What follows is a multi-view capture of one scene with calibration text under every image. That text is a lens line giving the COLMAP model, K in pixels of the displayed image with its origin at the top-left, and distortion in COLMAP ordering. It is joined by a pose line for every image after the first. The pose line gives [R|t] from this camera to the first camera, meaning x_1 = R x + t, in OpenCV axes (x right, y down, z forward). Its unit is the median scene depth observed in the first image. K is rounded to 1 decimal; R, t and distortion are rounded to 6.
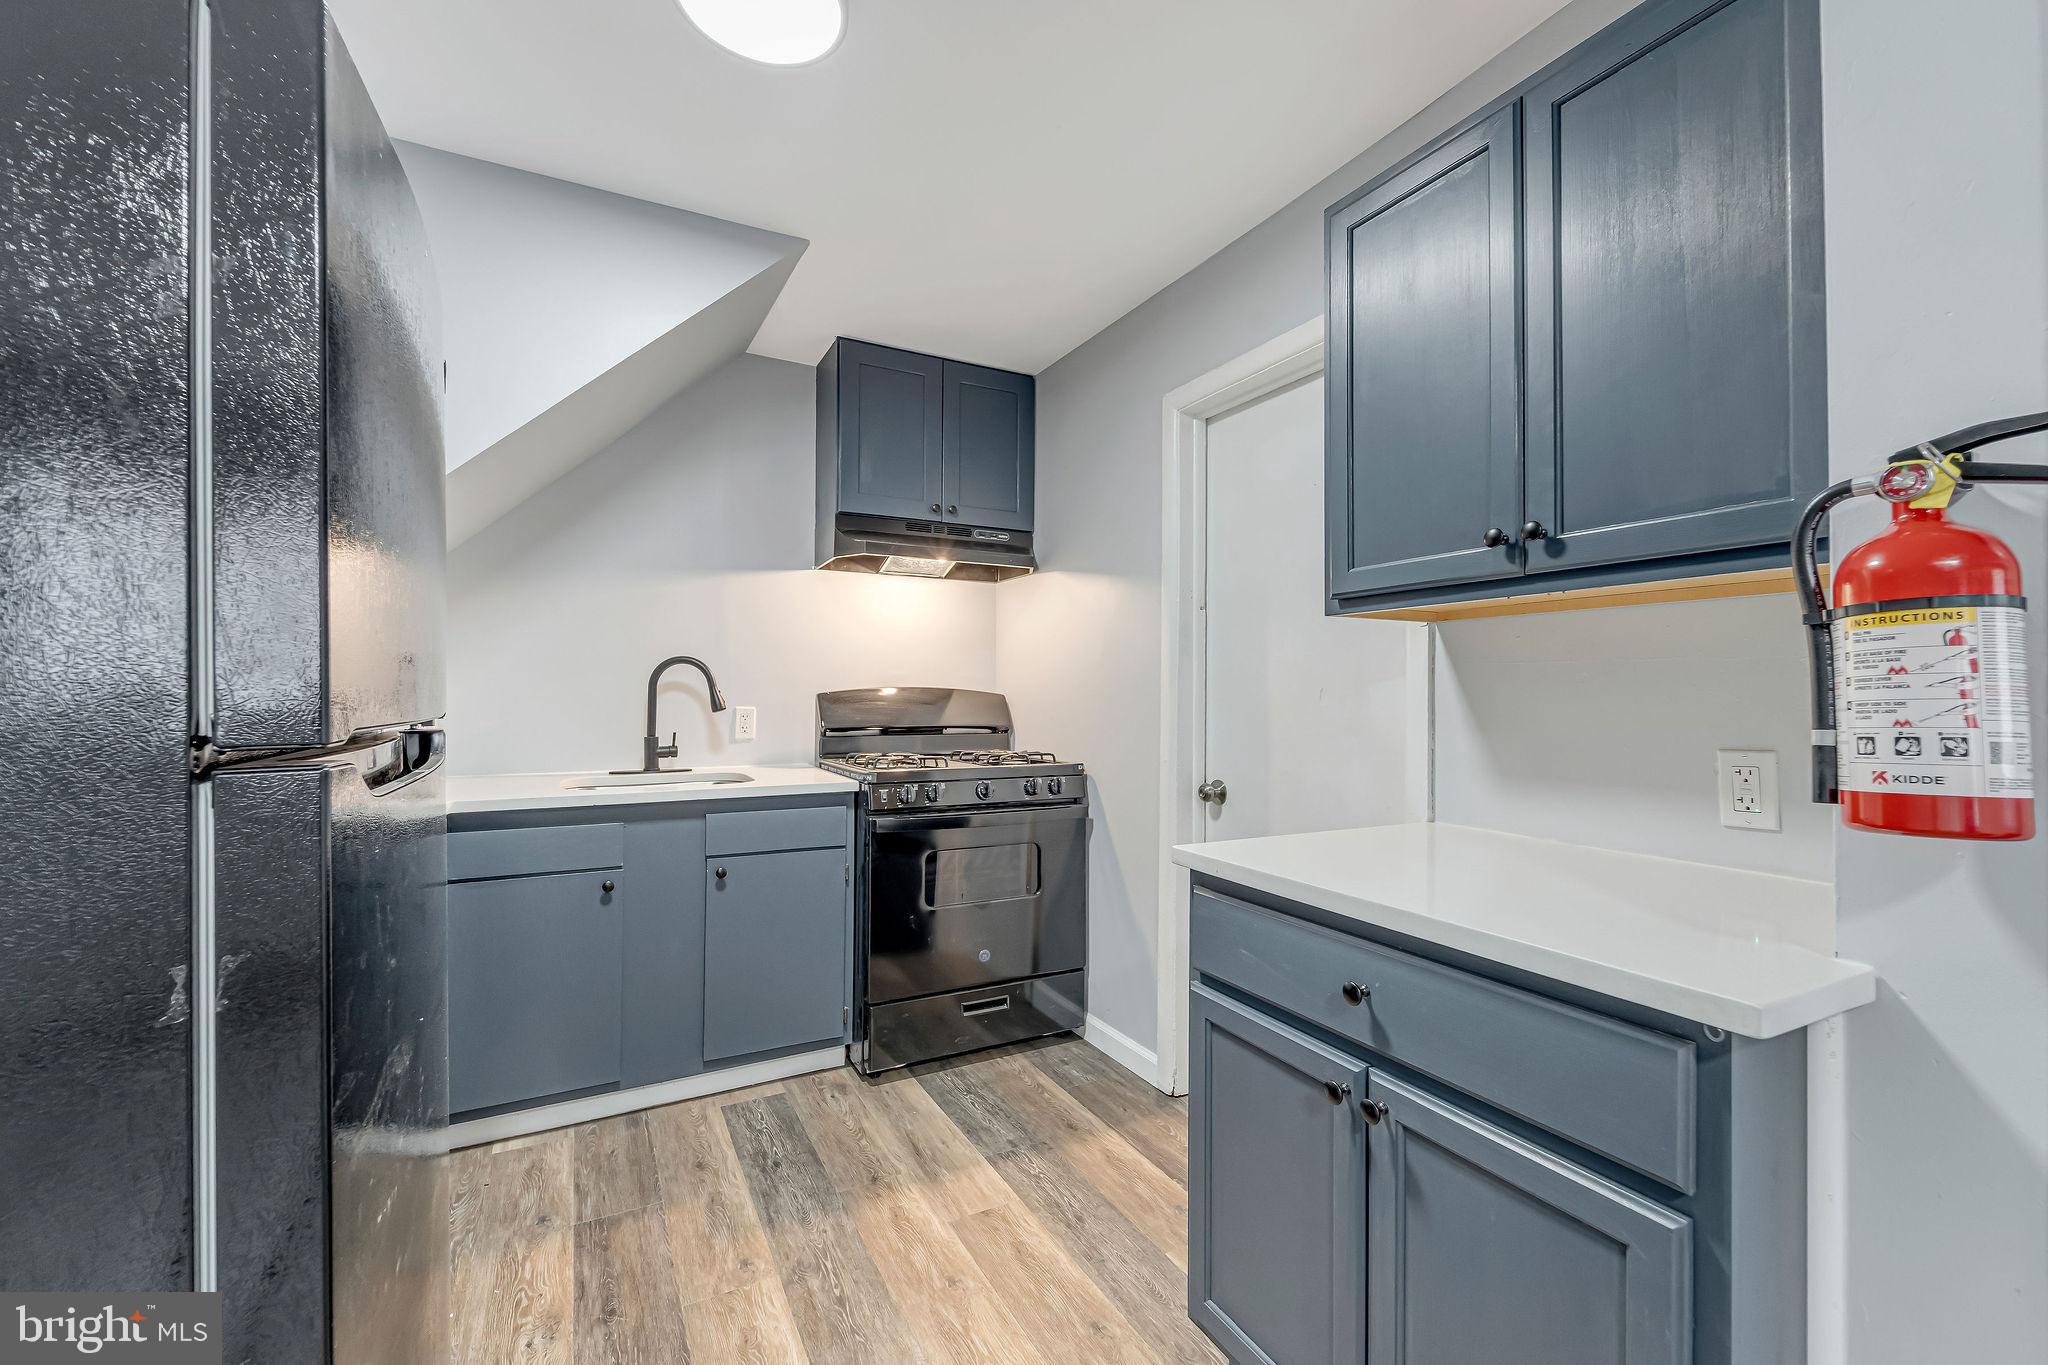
lens RADIAL K [[829.4, 0, 1023.1], [0, 829.4, 689.2], [0, 0, 1]] dist [0.002345, -0.000944]
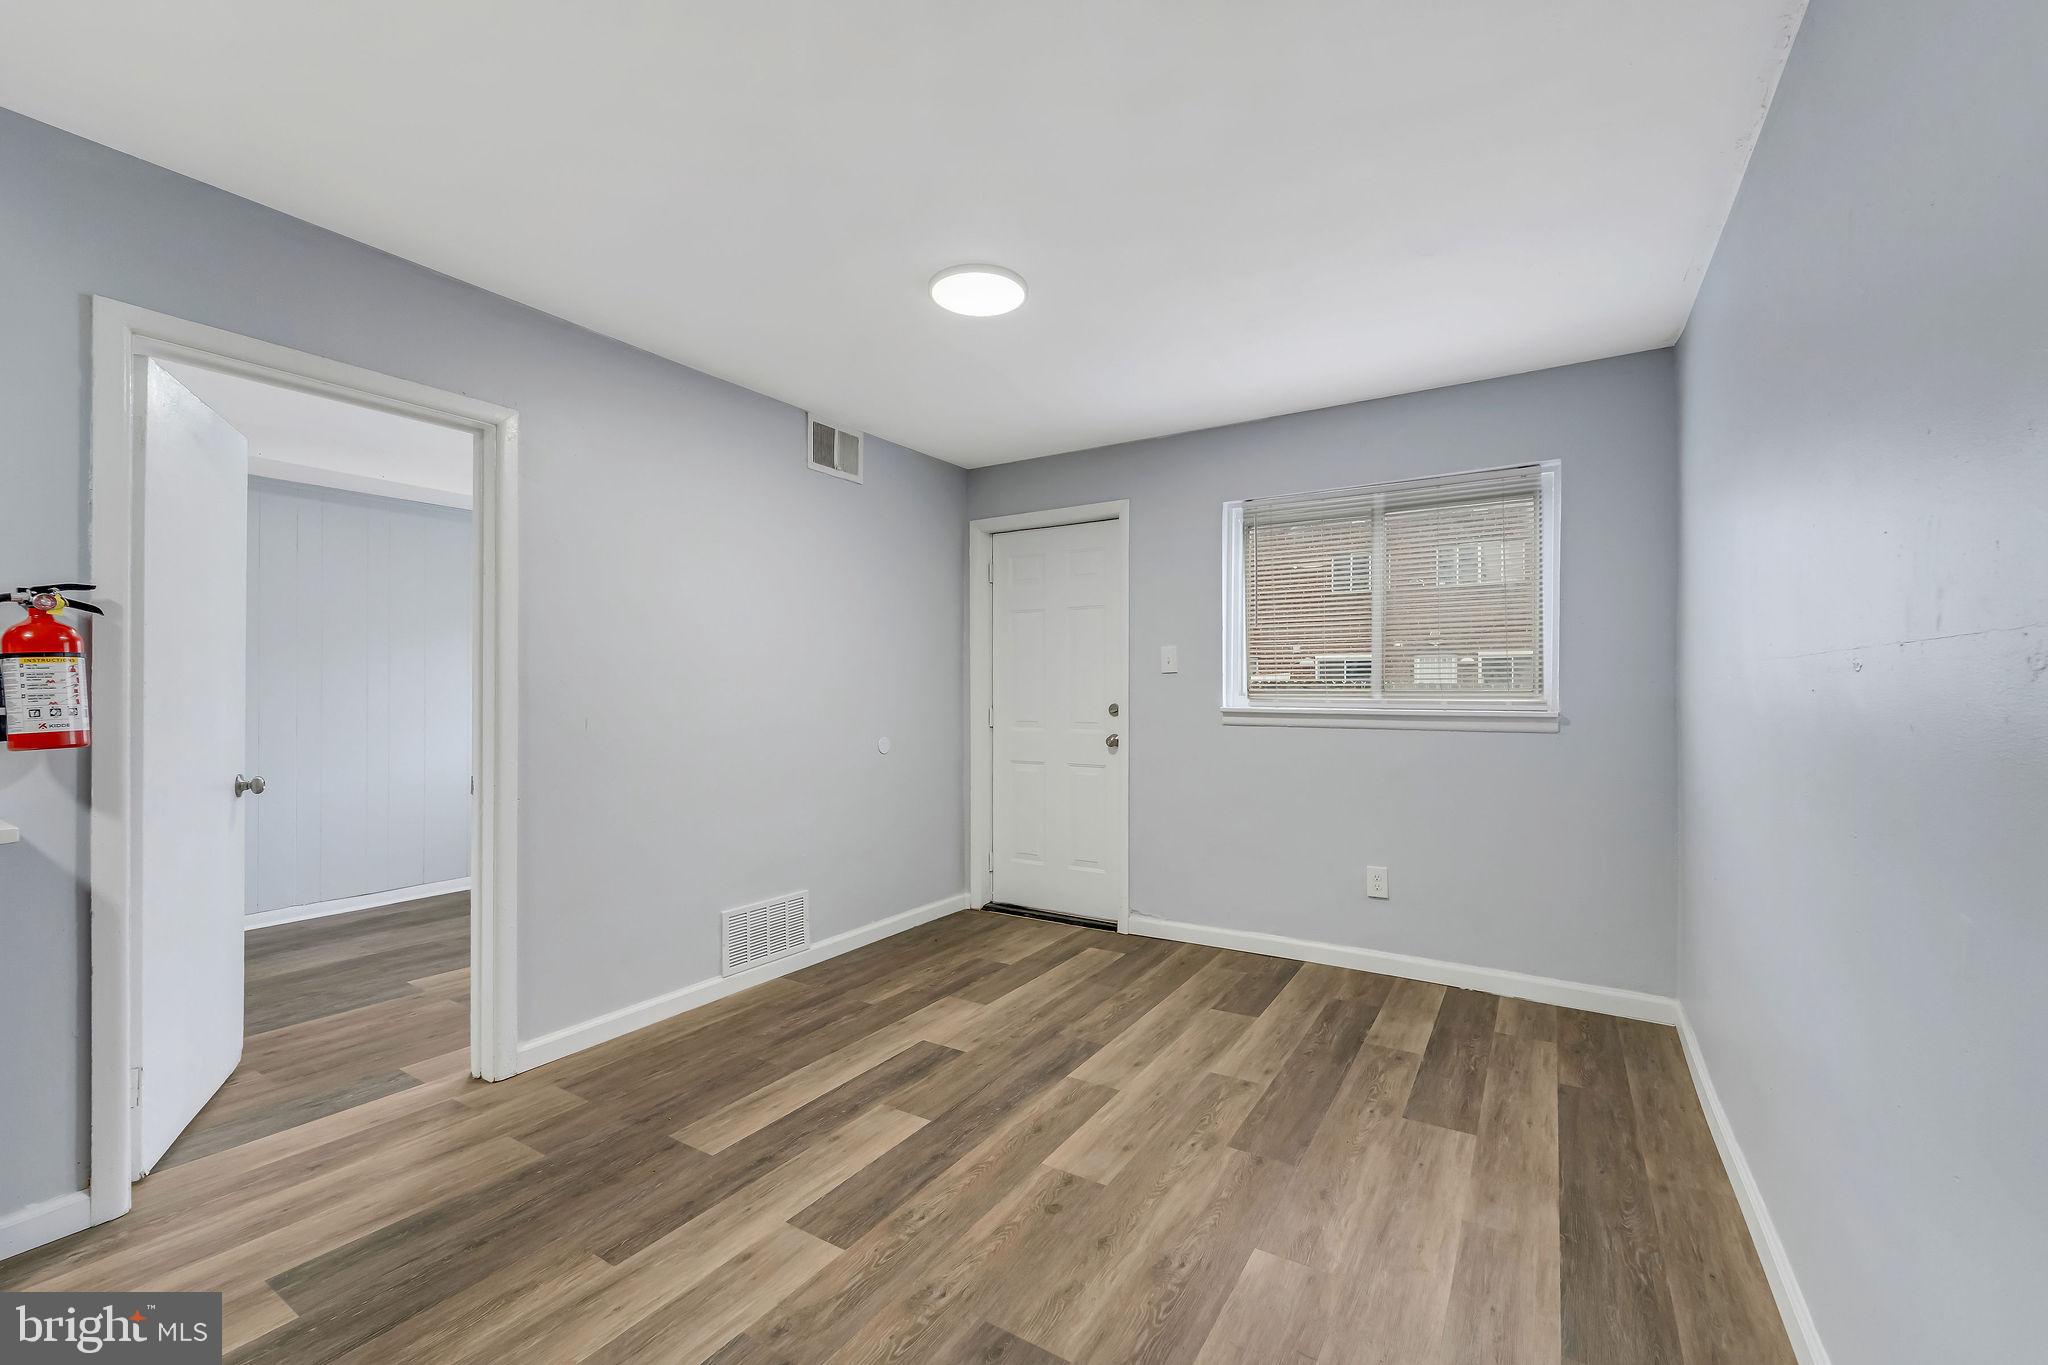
lens RADIAL K [[829.4, 0, 1027.4], [0, 829.4, 694.2], [0, 0, 1]] dist [0.002345, -0.000944]
pose [[-0.502721, -0.006670, 0.864423, -0.609256], [-0.003849, 0.999978, 0.005477, -0.002454], [-0.864440, -0.000574, -0.502735, -0.063160]]
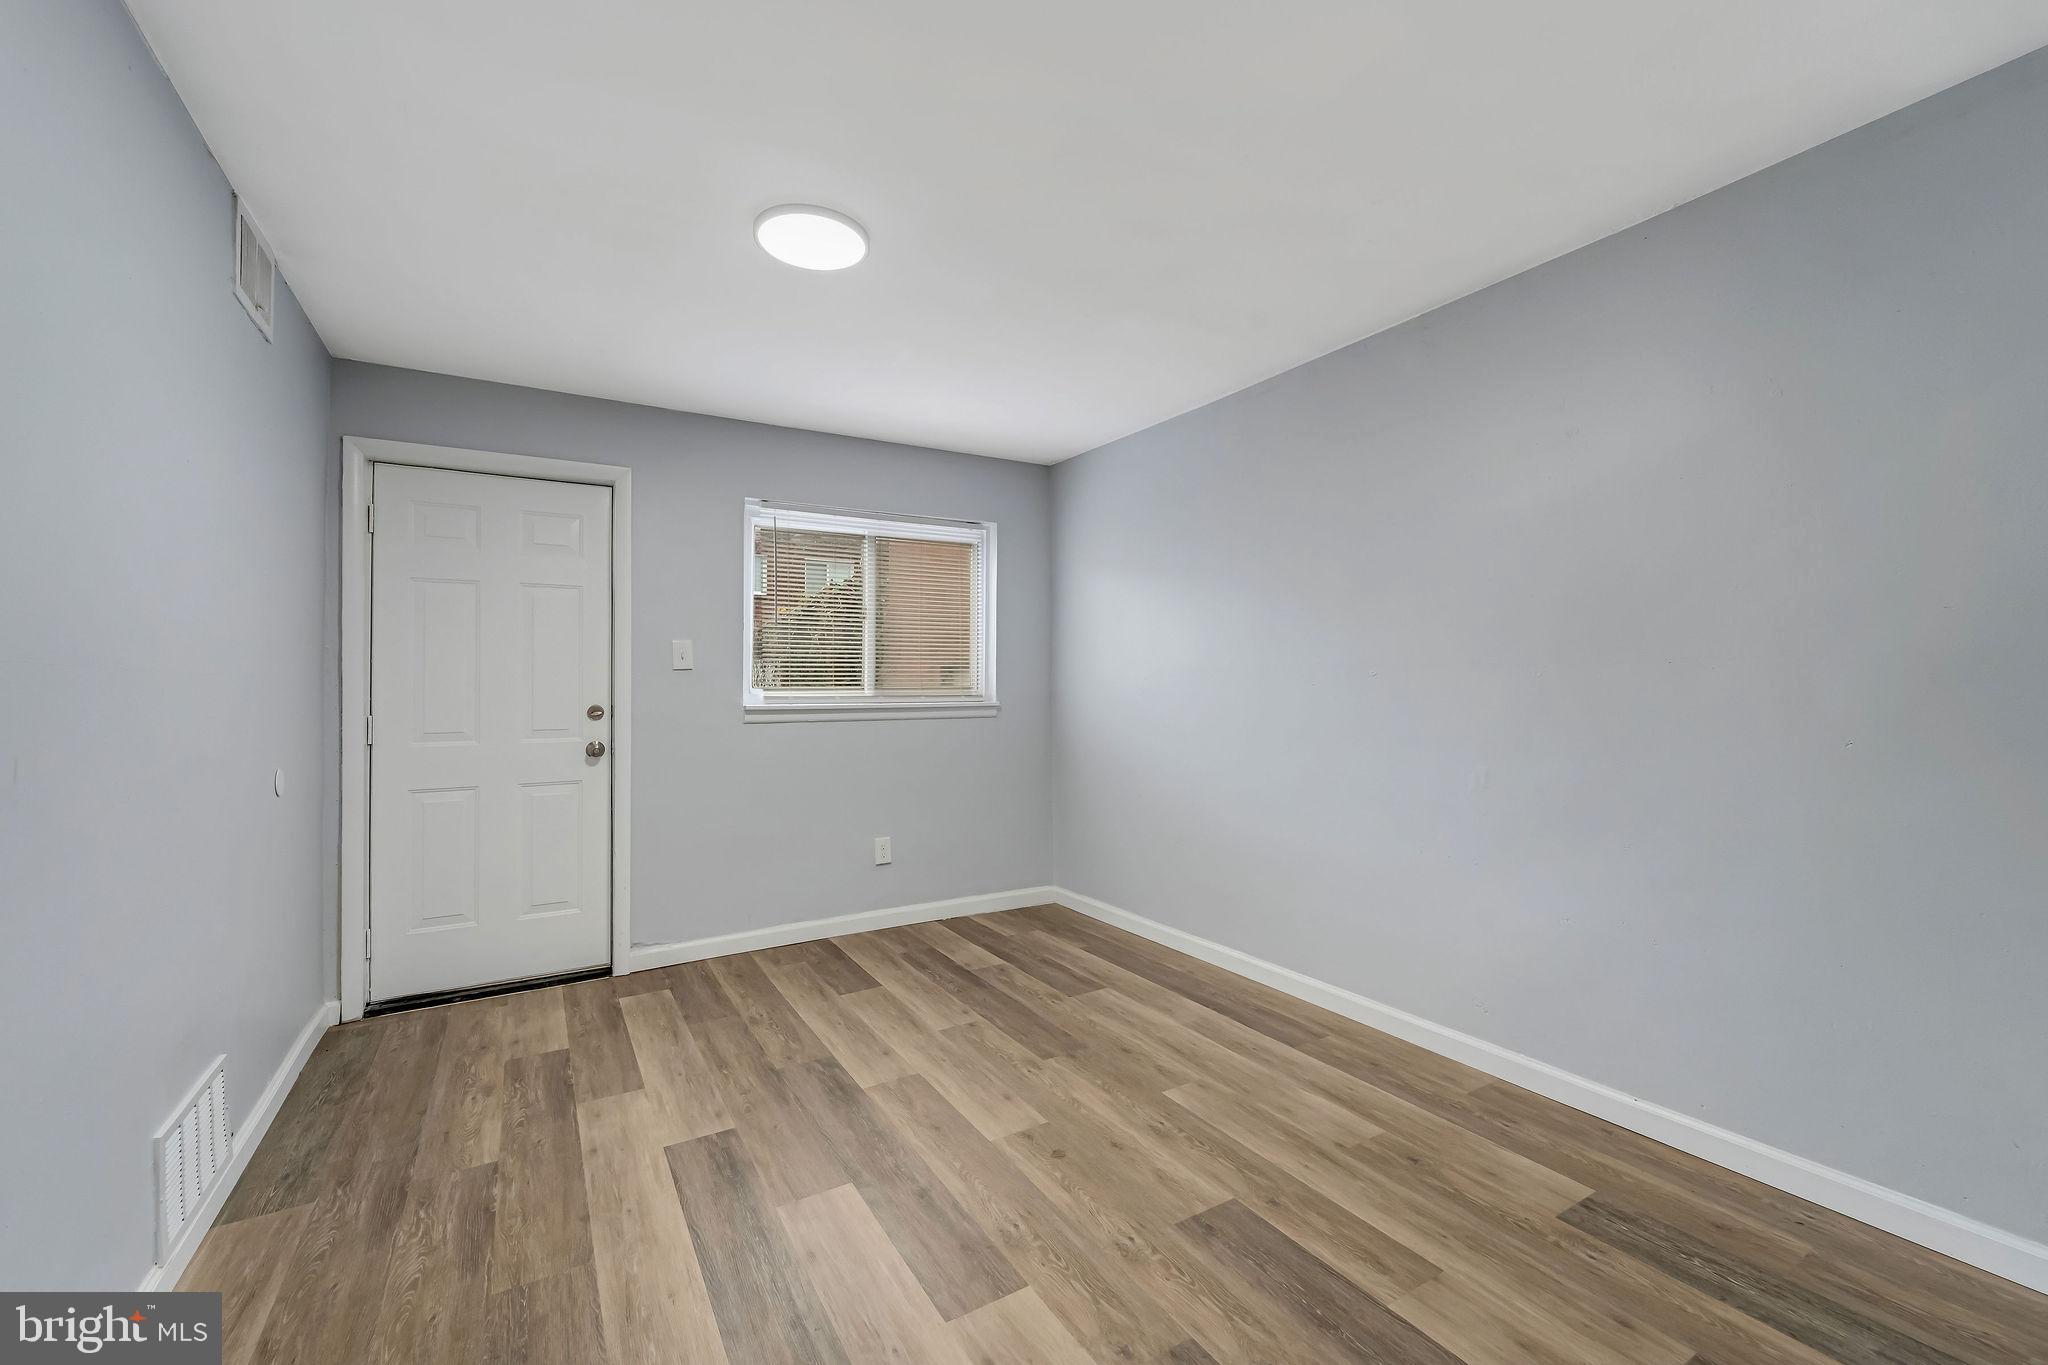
lens RADIAL K [[829.4, 0, 1015.8], [0, 829.4, 679.6], [0, 0, 1]] dist [0.002345, -0.000944]
pose [[-0.998991, 0.003141, -0.044796, 0.021121], [0.003626, 0.999936, -0.010734, -0.000371], [0.044760, -0.010885, -0.998938, 0.322811]]
